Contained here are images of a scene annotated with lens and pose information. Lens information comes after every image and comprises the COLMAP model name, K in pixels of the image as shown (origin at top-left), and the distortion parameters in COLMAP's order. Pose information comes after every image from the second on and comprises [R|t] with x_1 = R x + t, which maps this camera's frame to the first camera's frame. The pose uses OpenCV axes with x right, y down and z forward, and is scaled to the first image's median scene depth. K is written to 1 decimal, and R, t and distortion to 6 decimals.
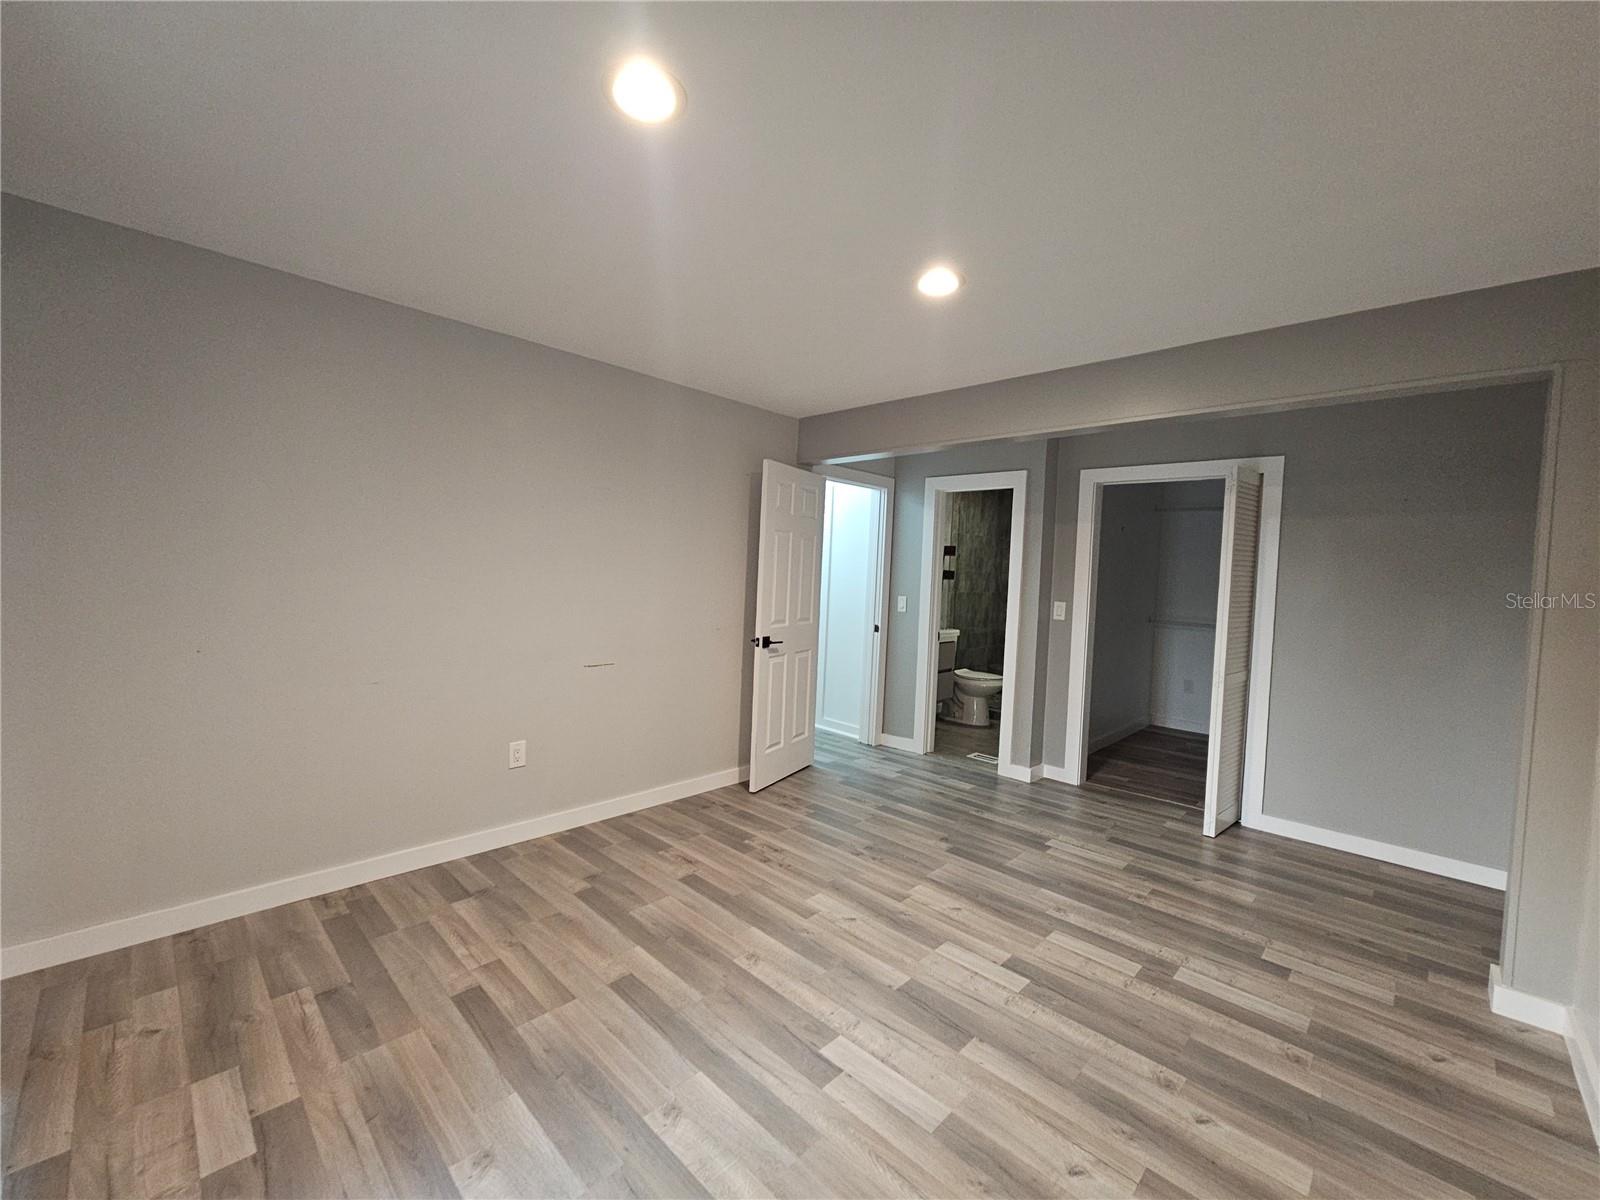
lens RADIAL K [[656.3, 0, 803.7], [0, 656.3, 588.1], [0, 0, 1]] dist [-0.004563, 0.002664]
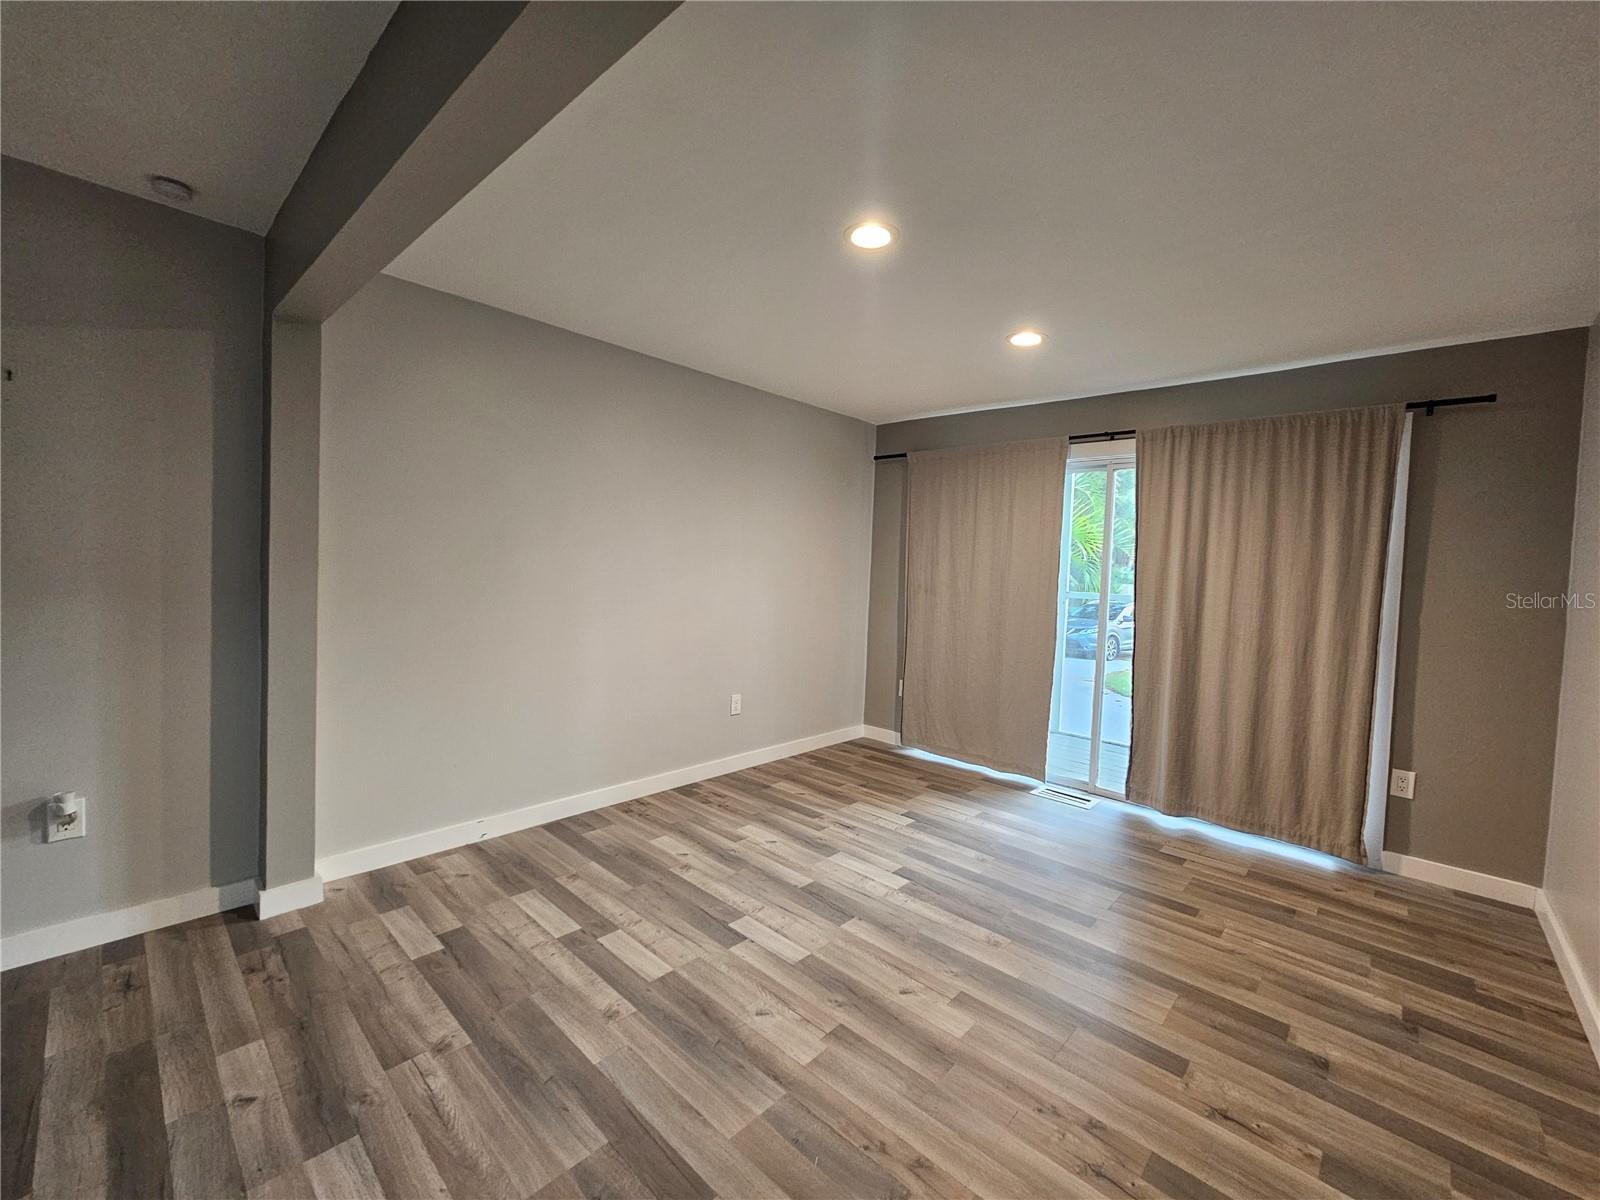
lens RADIAL K [[656.3, 0, 803.7], [0, 656.3, 588.1], [0, 0, 1]] dist [-0.004563, 0.002664]
pose [[-0.996483, -0.079951, -0.025105, 0.256513], [-0.081450, 0.994505, 0.065770, -0.022053], [0.019709, 0.067584, -0.997519, 1.771315]]
